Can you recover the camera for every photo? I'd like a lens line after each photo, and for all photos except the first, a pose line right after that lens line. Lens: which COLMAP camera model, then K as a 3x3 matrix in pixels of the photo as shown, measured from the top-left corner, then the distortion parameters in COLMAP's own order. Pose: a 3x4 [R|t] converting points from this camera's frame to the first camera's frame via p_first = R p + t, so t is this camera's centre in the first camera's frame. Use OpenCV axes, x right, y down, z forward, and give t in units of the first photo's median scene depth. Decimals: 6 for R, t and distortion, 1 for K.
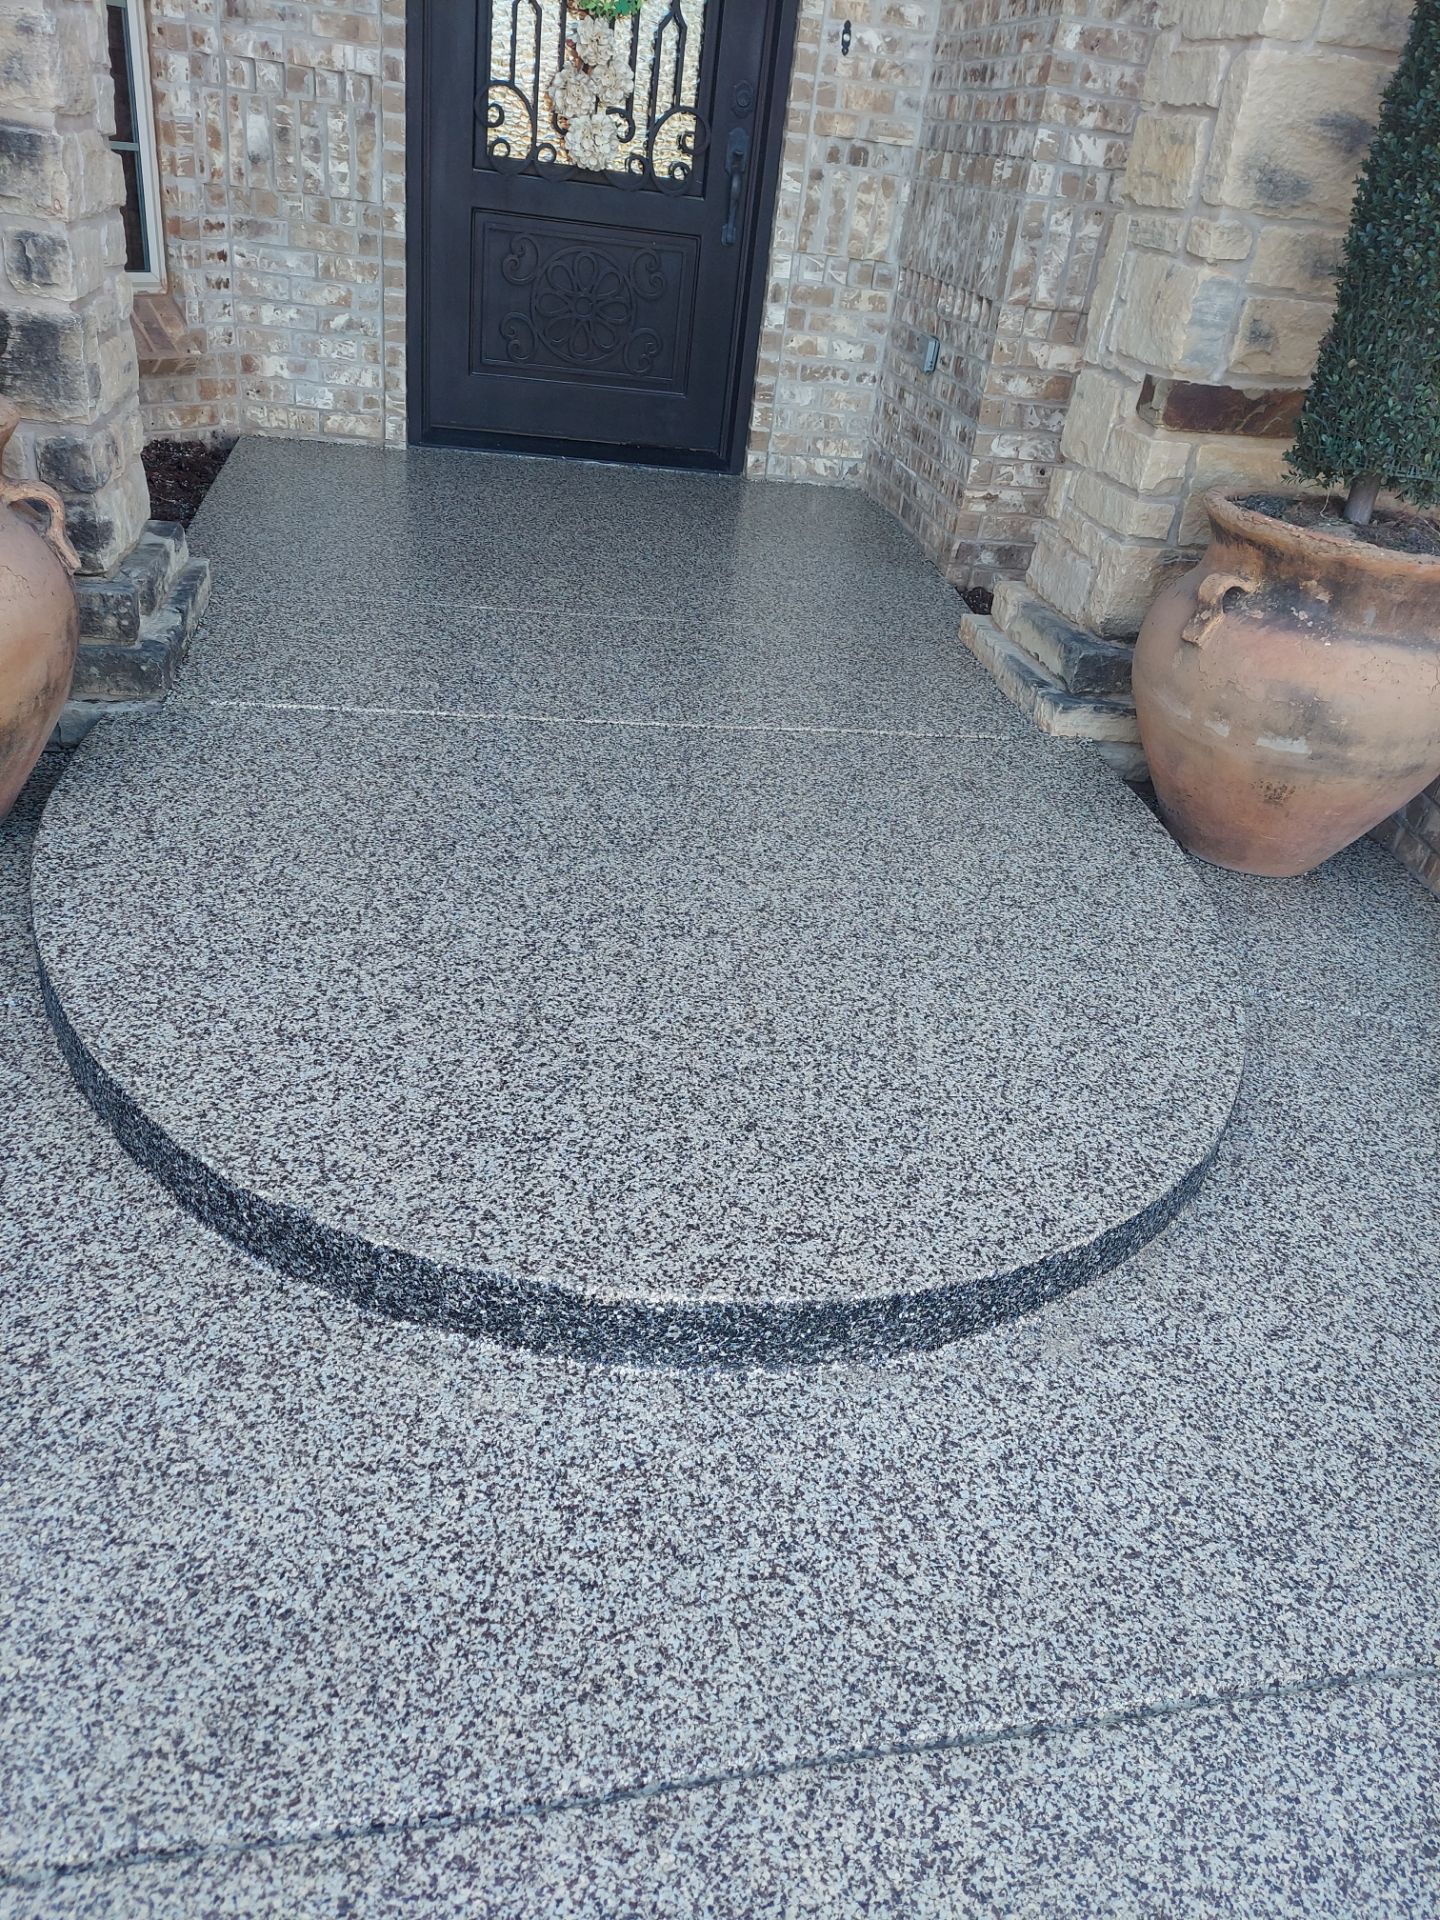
lens RADIAL K [[1393.7, 0, 719.7], [0, 1393.7, 964.8], [0, 0, 1]] dist [0.078153, -0.073872]
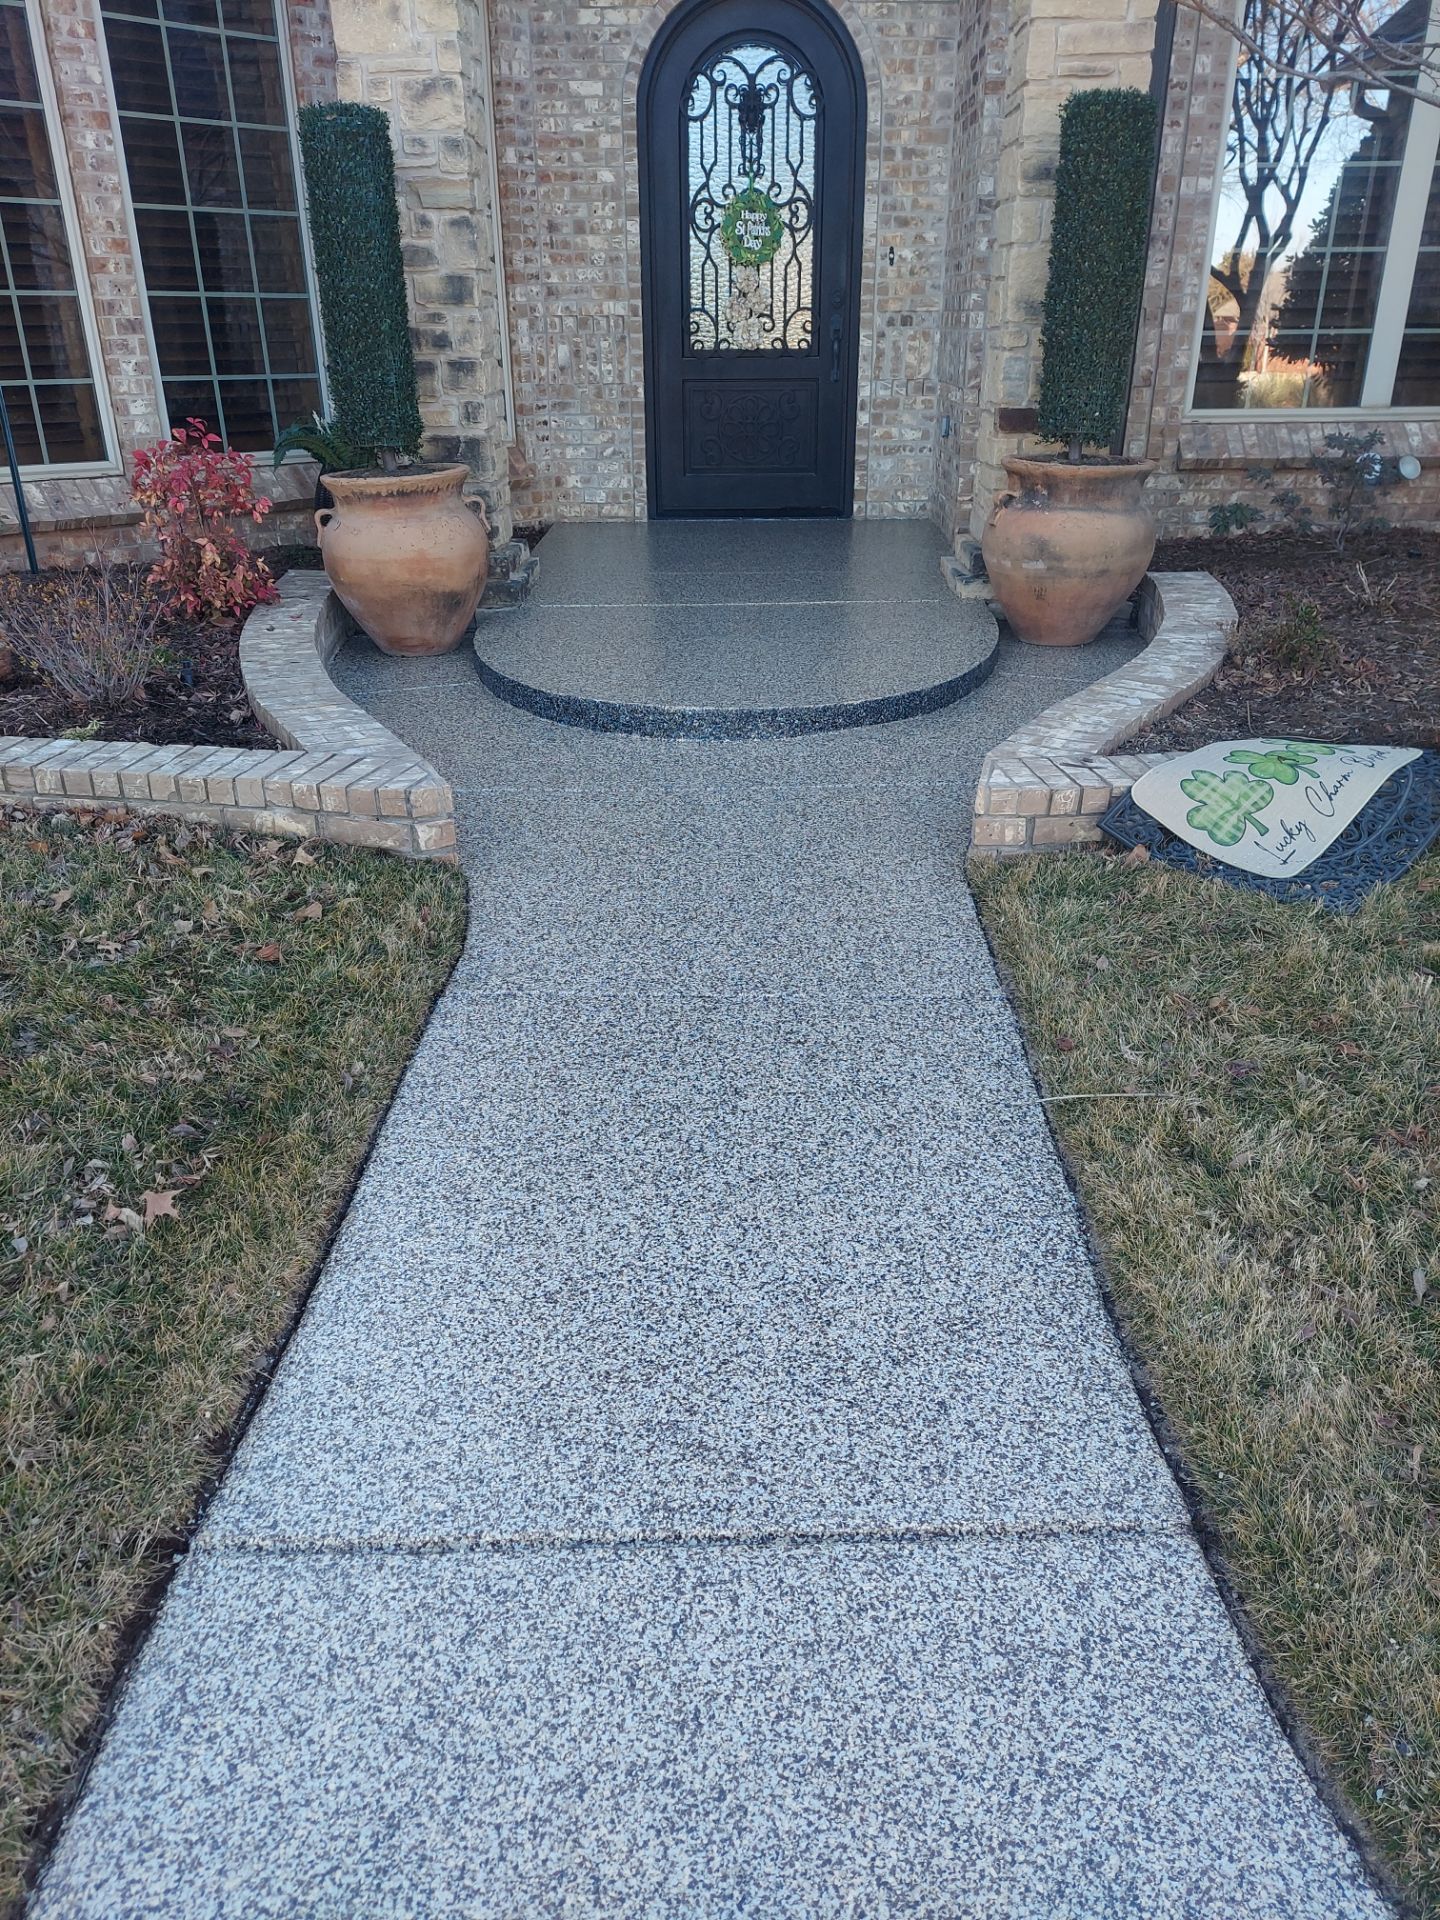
lens RADIAL K [[1393.7, 0, 717.0], [0, 1393.7, 965.7], [0, 0, 1]] dist [0.078153, -0.073872]
pose [[0.976963, -0.037300, -0.210122, 0.350121], [0.014559, 0.993962, -0.108755, 0.631660], [0.212910, 0.103191, 0.971607, -1.020111]]
